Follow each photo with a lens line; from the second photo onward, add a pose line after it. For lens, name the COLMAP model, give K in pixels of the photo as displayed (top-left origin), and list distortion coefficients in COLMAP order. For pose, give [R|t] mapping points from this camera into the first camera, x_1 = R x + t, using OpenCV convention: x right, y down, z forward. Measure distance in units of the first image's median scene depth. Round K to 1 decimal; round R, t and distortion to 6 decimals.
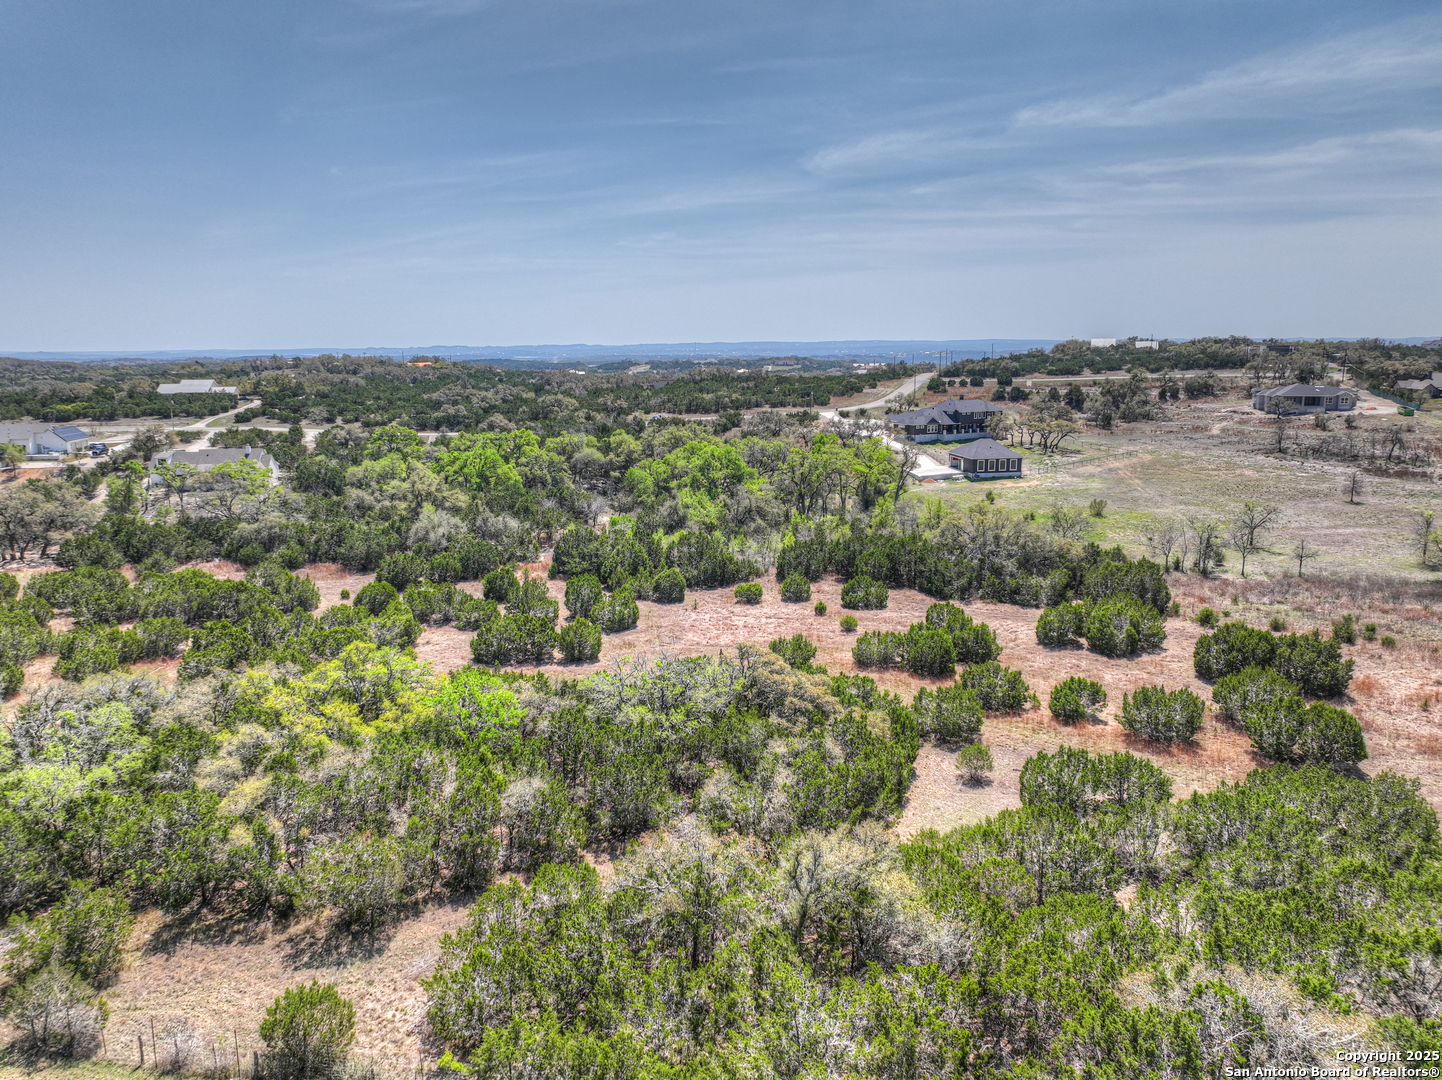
lens RADIAL K [[1011.6, 0, 722.3], [0, 1011.6, 538.7], [0, 0, 1]] dist [-0.005543, 0.023518]
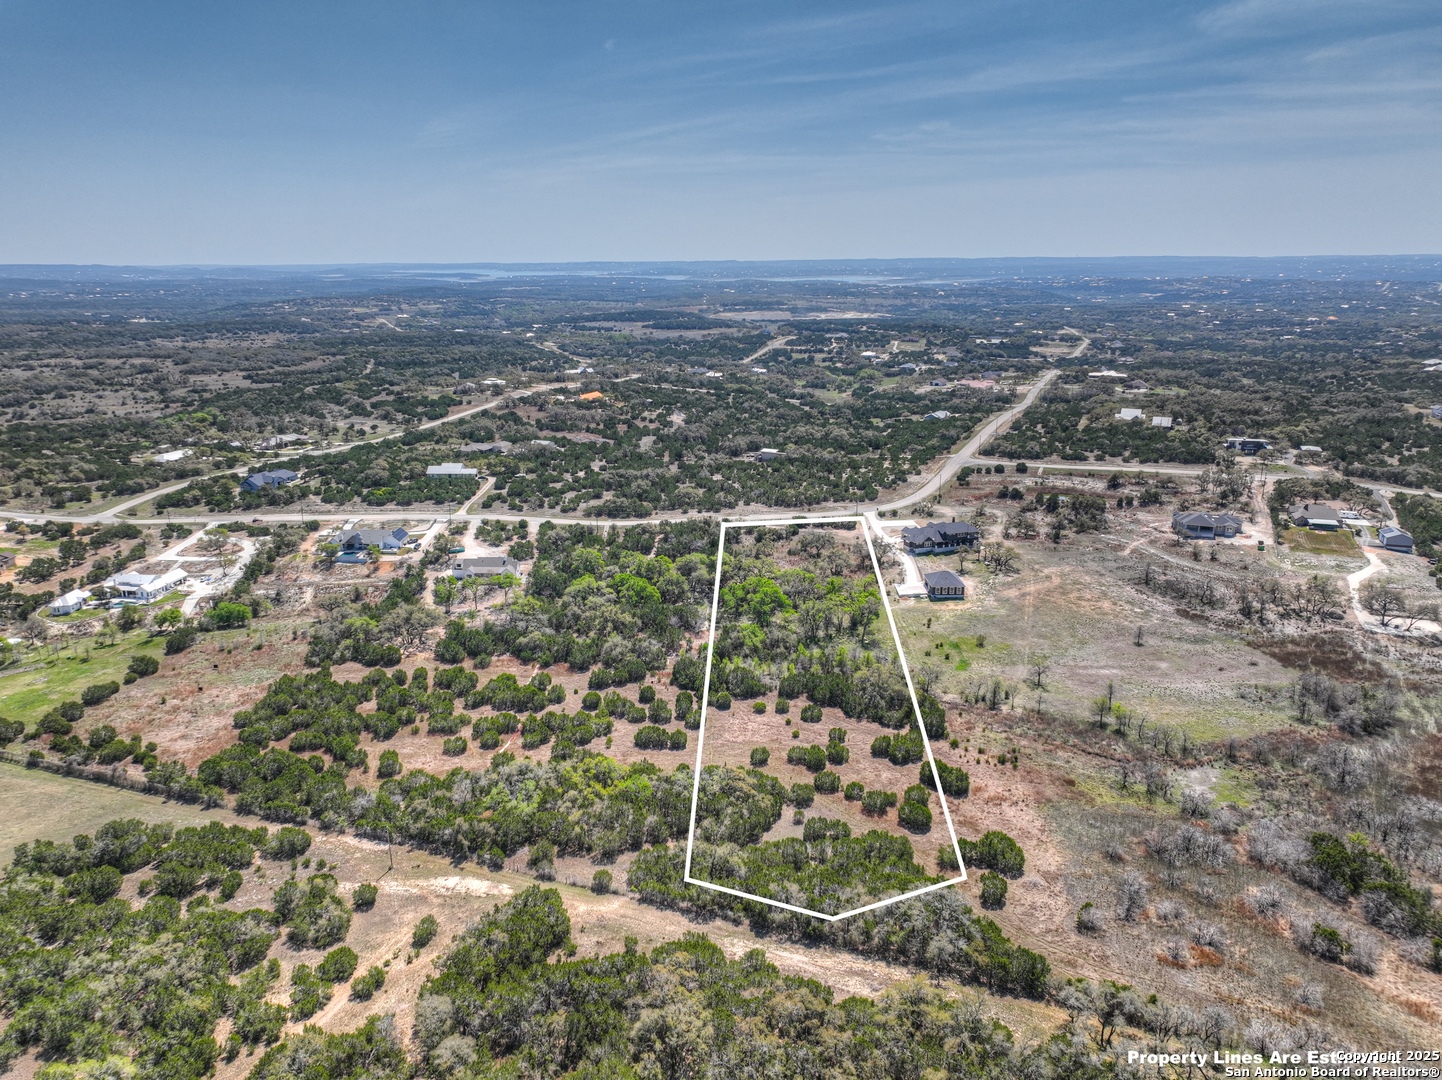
lens RADIAL K [[1011.6, 0, 722.3], [0, 1011.6, 538.7], [0, 0, 1]] dist [-0.005543, 0.023518]
pose [[0.989265, 0.042277, -0.139883, 0.138516], [-0.030438, 0.995854, 0.085717, -0.288617], [0.142927, -0.080539, 0.986451, -0.655773]]
